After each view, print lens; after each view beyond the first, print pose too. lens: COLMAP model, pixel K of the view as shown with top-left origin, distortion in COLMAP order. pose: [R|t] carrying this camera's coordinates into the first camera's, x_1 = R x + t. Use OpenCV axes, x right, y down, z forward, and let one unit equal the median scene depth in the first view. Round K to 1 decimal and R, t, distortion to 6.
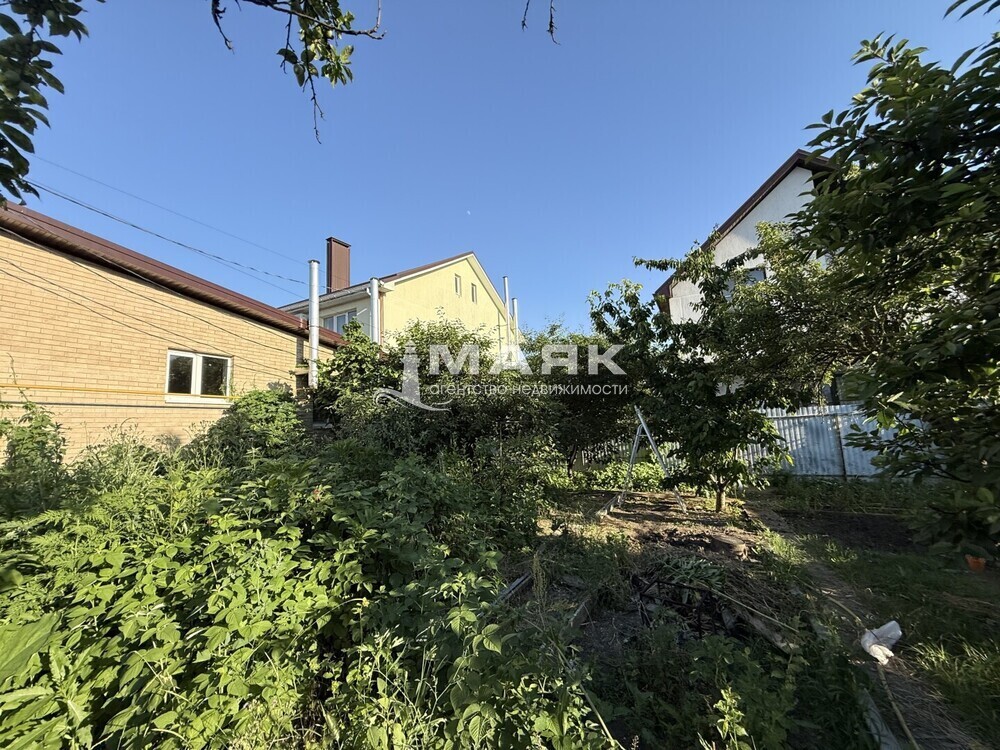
lens RADIAL K [[398.7, 0, 498.4], [0, 398.7, 372.9], [0, 0, 1]] dist [-0.000828, 0.000383]
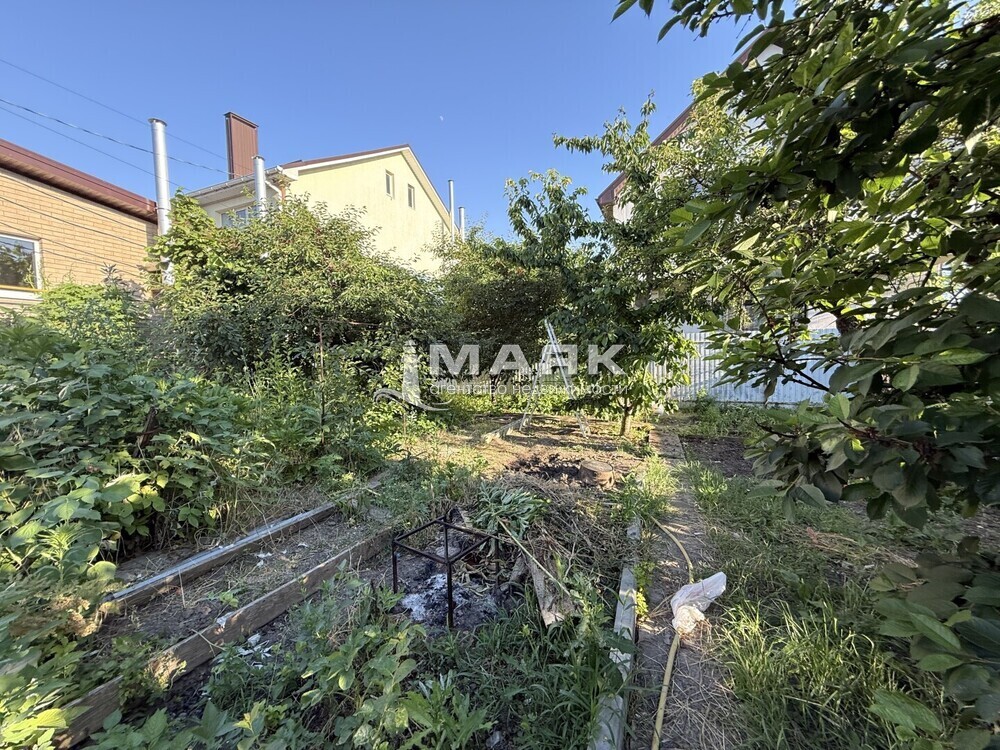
lens RADIAL K [[398.7, 0, 500.9], [0, 398.7, 373.5], [0, 0, 1]] dist [-0.000828, 0.000383]
pose [[0.996852, 0.022660, 0.075975, 0.181797], [-0.035957, 0.983278, 0.178526, 0.045936], [-0.070659, -0.180696, 0.980998, 0.126352]]
